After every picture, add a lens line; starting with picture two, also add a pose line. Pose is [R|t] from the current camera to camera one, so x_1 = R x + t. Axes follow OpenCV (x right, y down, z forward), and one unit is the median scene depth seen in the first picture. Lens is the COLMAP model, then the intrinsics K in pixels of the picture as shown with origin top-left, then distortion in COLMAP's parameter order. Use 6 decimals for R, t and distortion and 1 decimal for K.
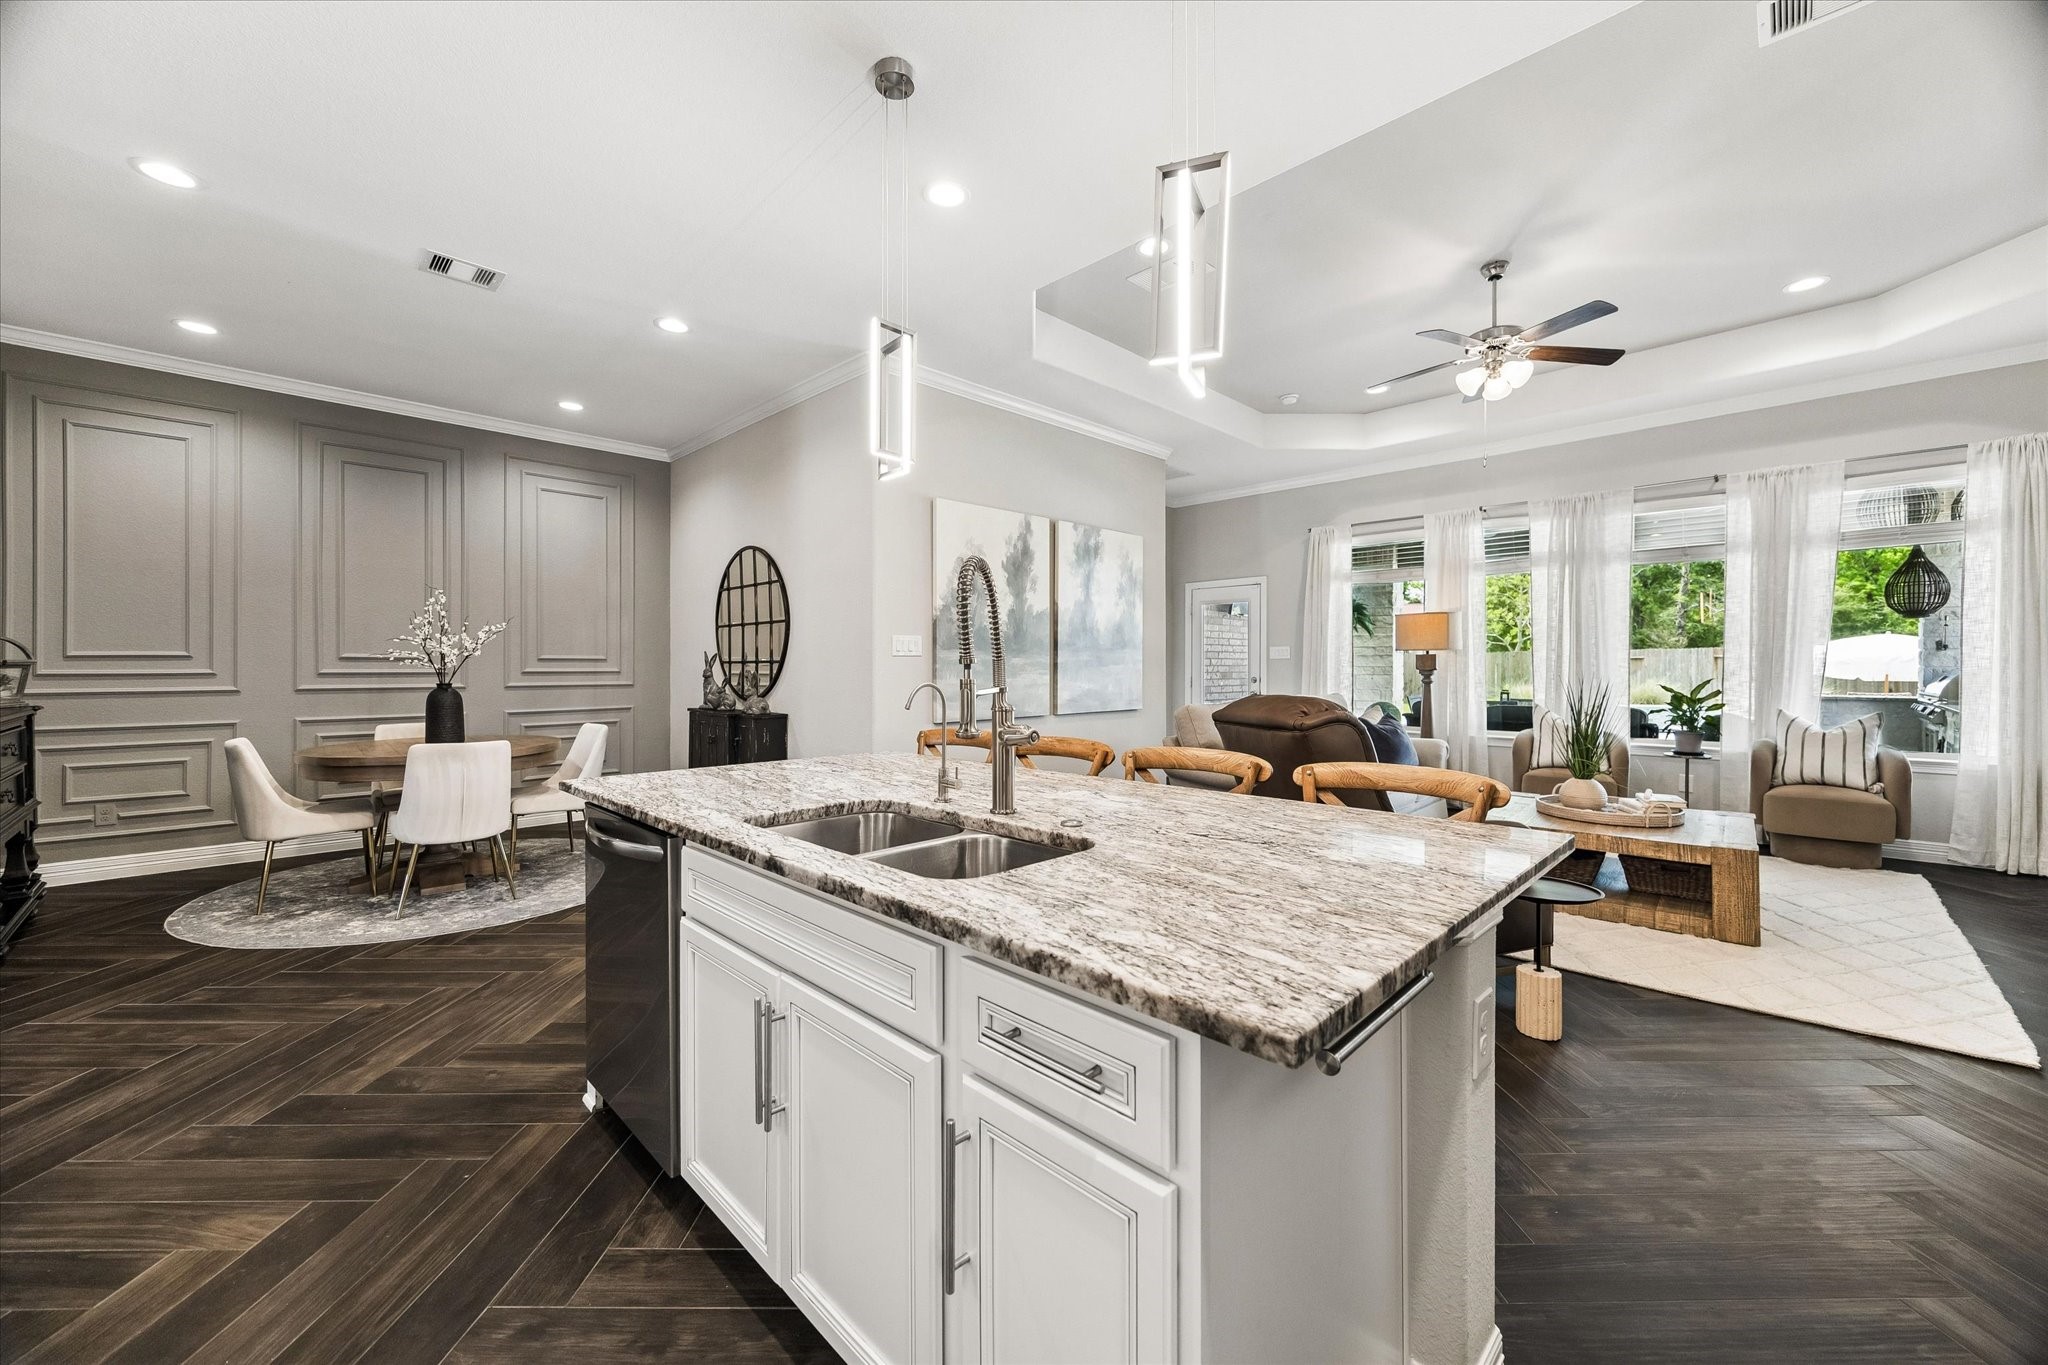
lens RADIAL K [[782.2, 0, 1025.2], [0, 782.2, 676.1], [0, 0, 1]] dist [-0.001007, -0.000049]
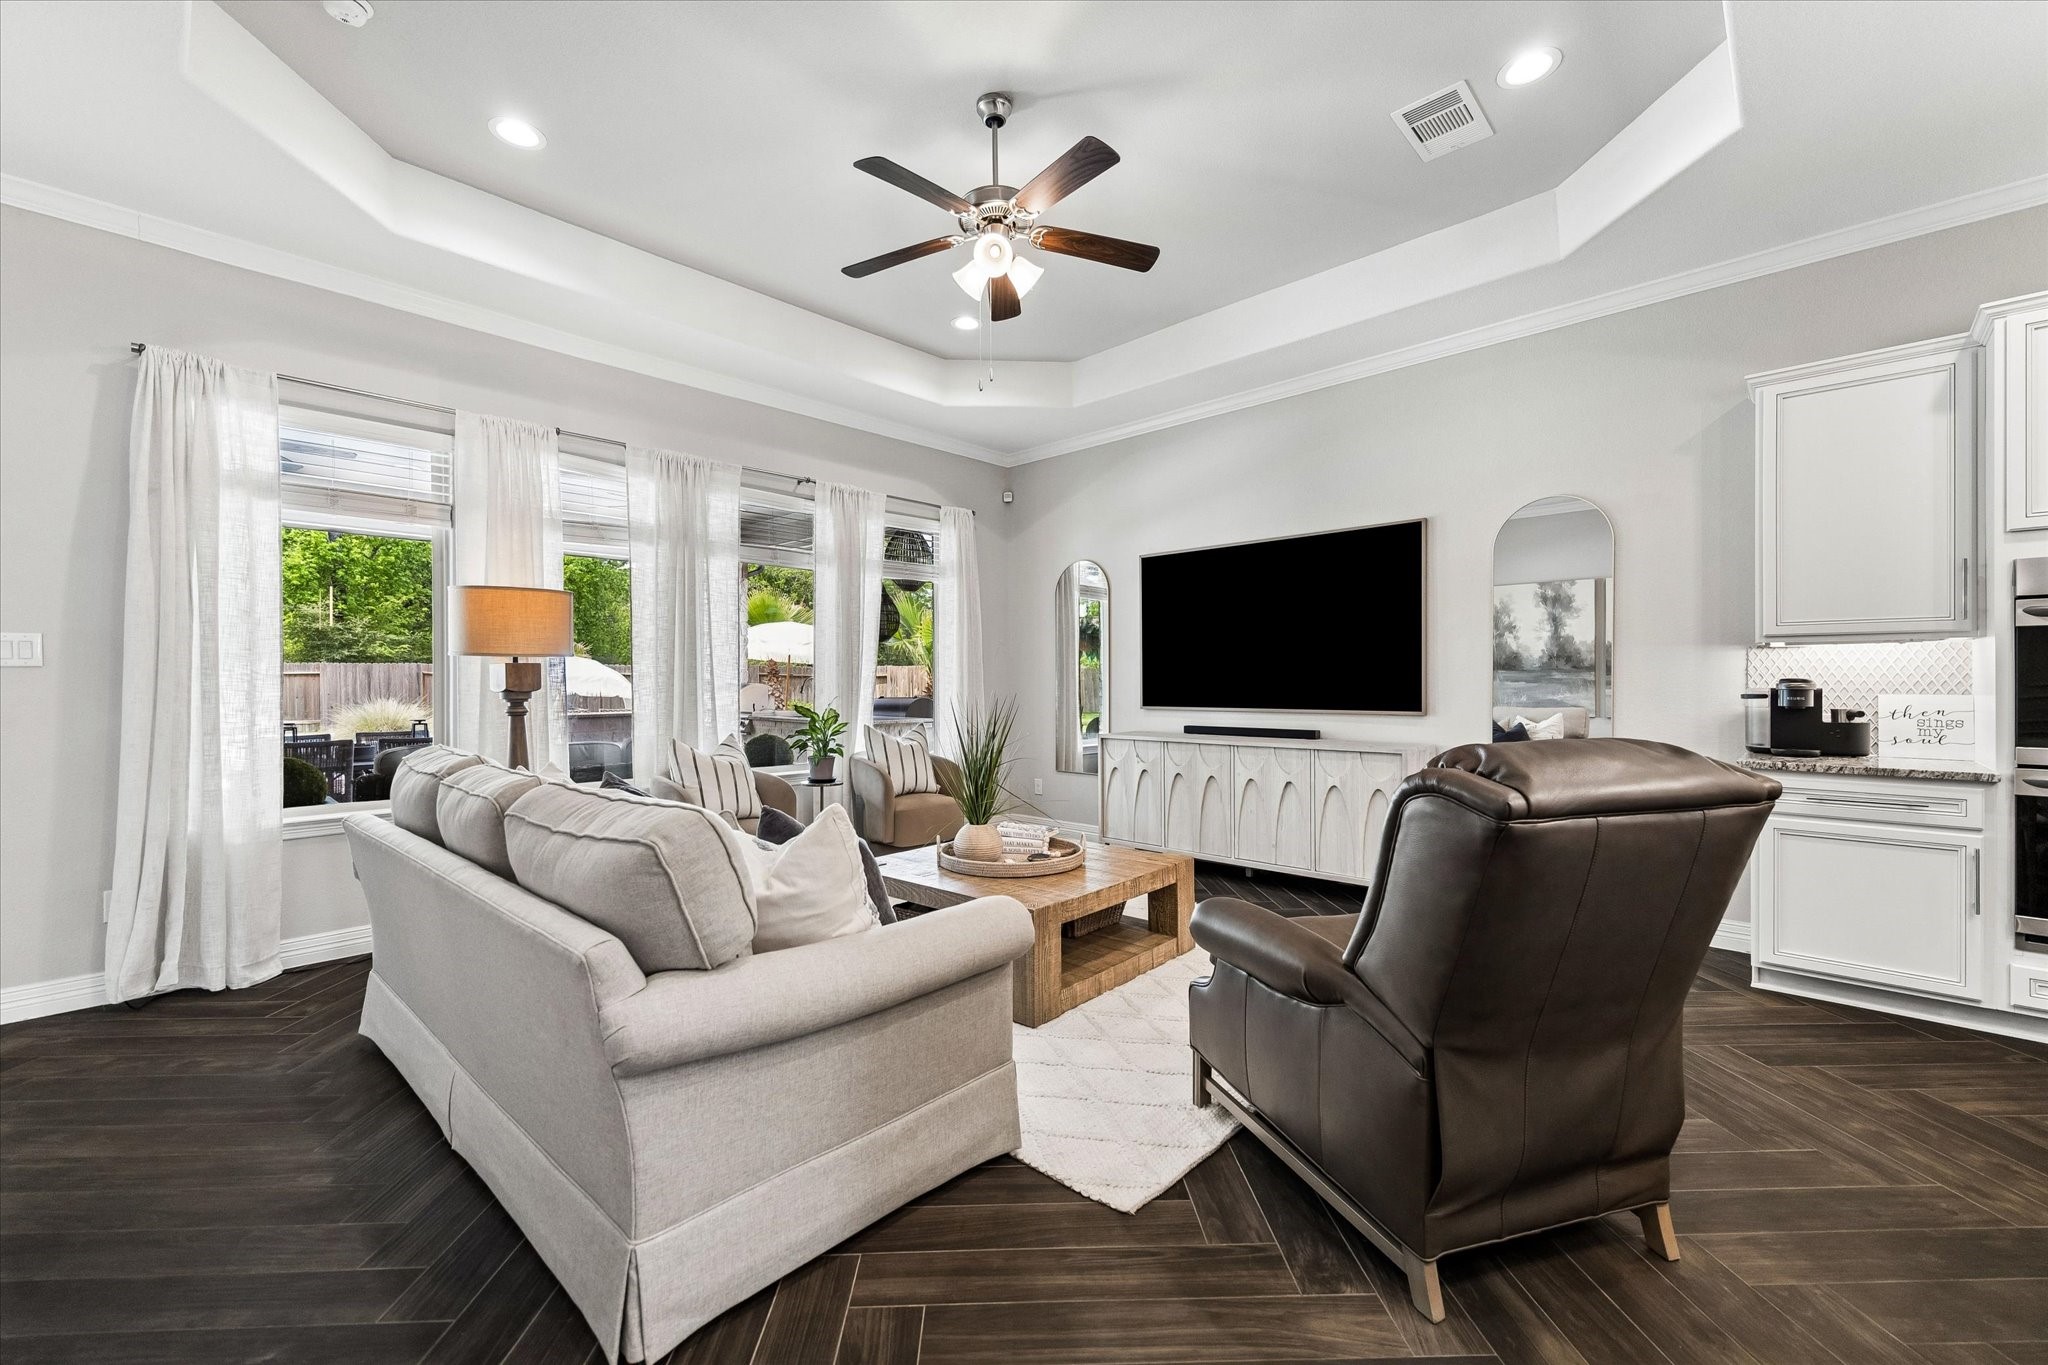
lens RADIAL K [[823.7, 0, 1024.0], [0, 823.7, 682.5], [0, 0, 1]] dist [0.004254, 0.000133]
pose [[-0.029927, -0.000284, 0.999552, -0.098838], [0.018481, 0.999829, 0.000838, -0.009939], [-0.999381, 0.018498, -0.029916, 0.766466]]
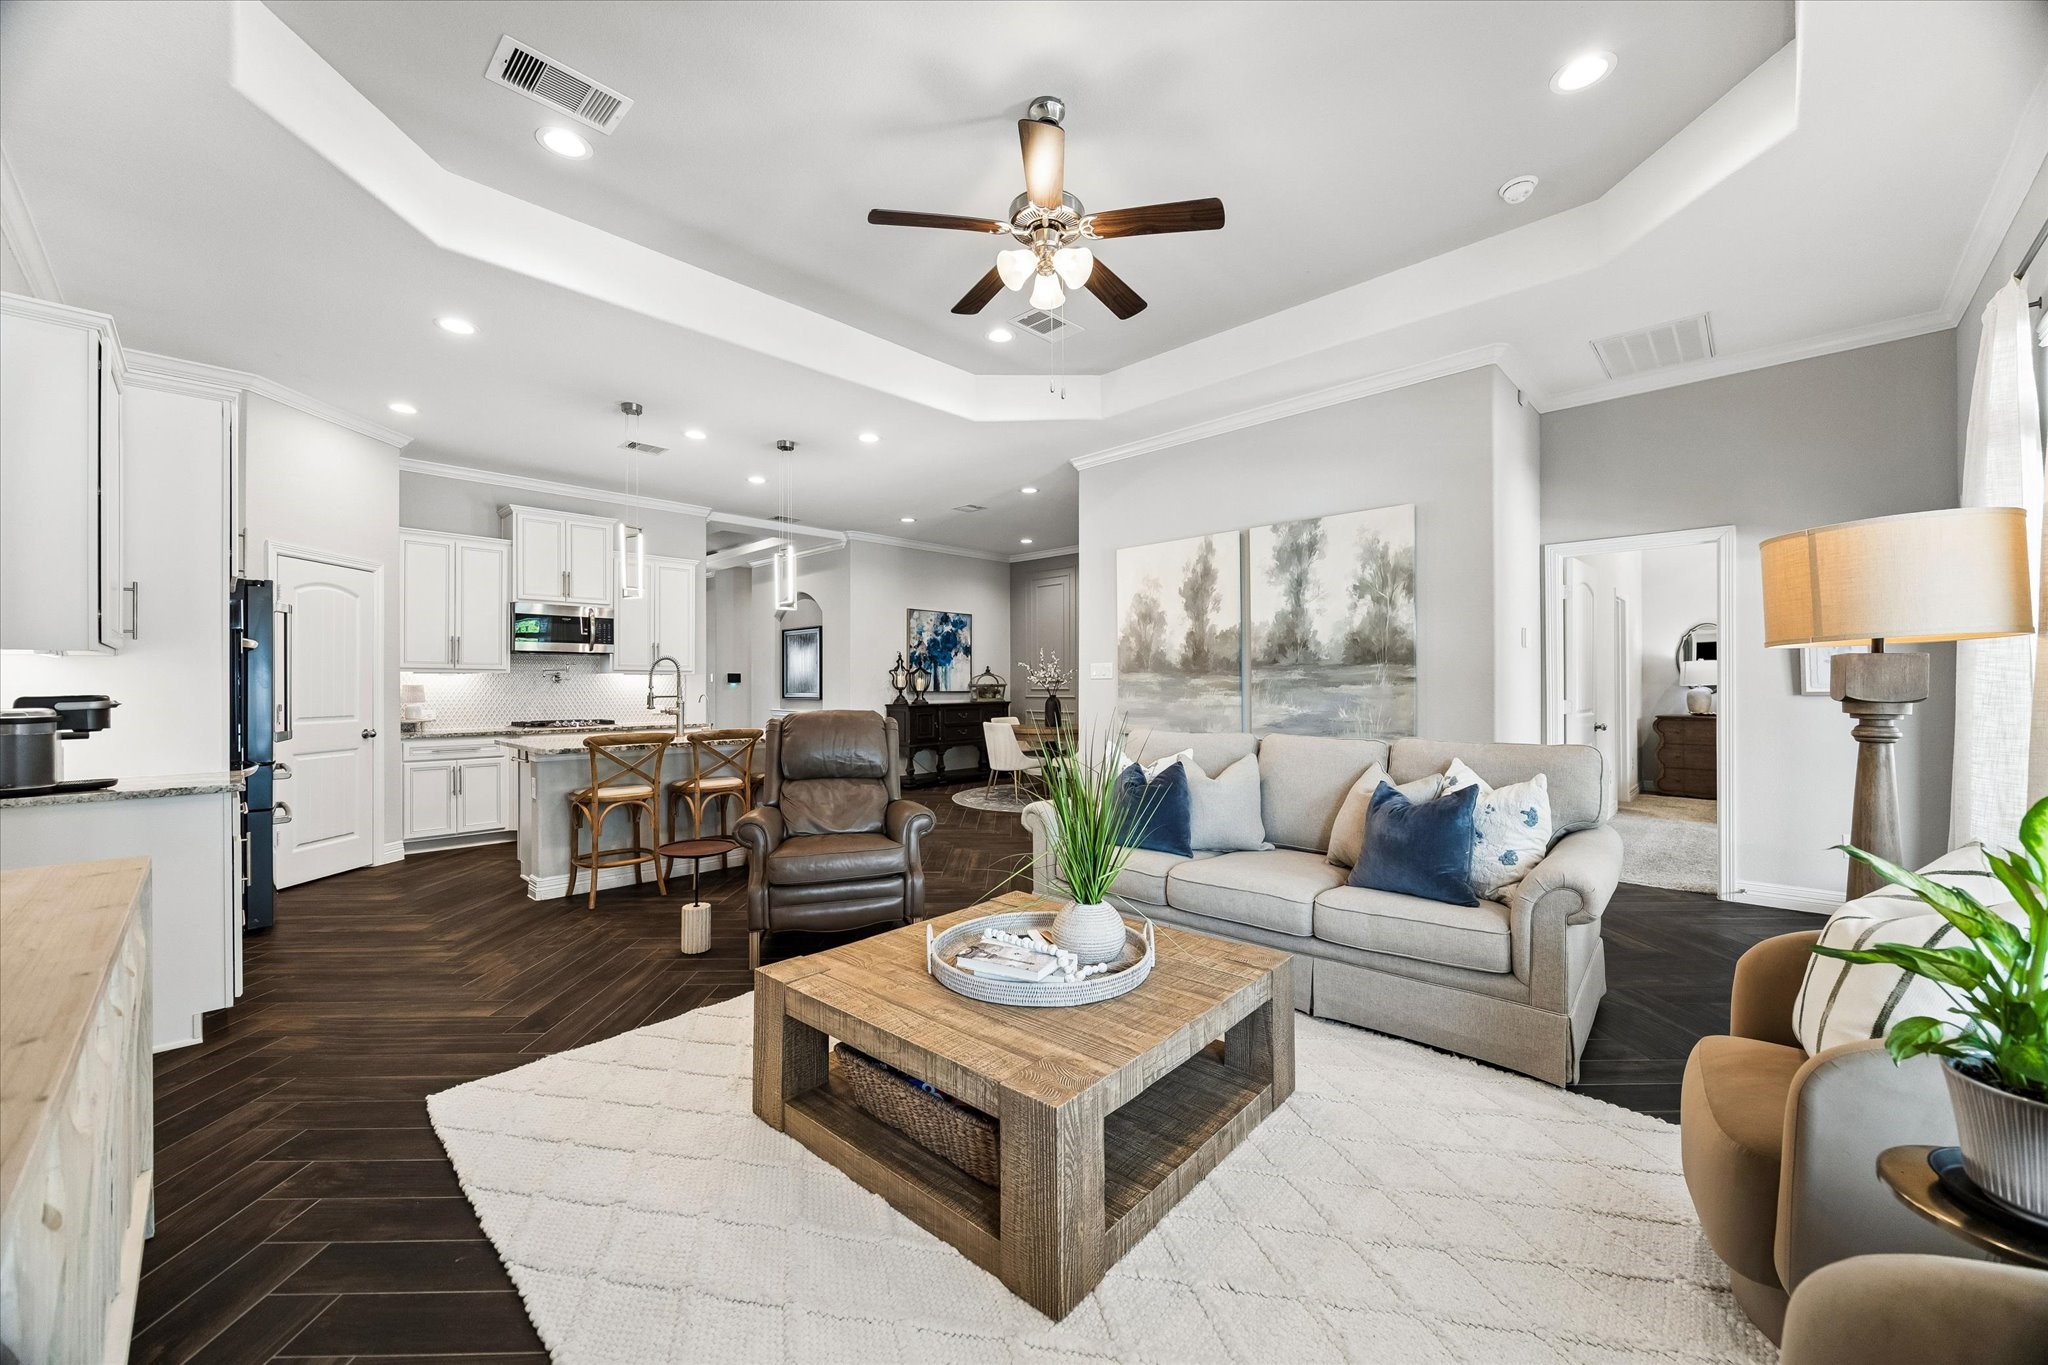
lens RADIAL K [[779.3, 0, 1026.1], [0, 779.3, 684.0], [0, 0, 1]] dist [-0.001144, -0.000150]
pose [[0.019251, -0.000153, -0.999815, 0.984878], [-0.009200, 0.999958, -0.000331, -0.013870], [0.999772, 0.009205, 0.019249, 0.742649]]
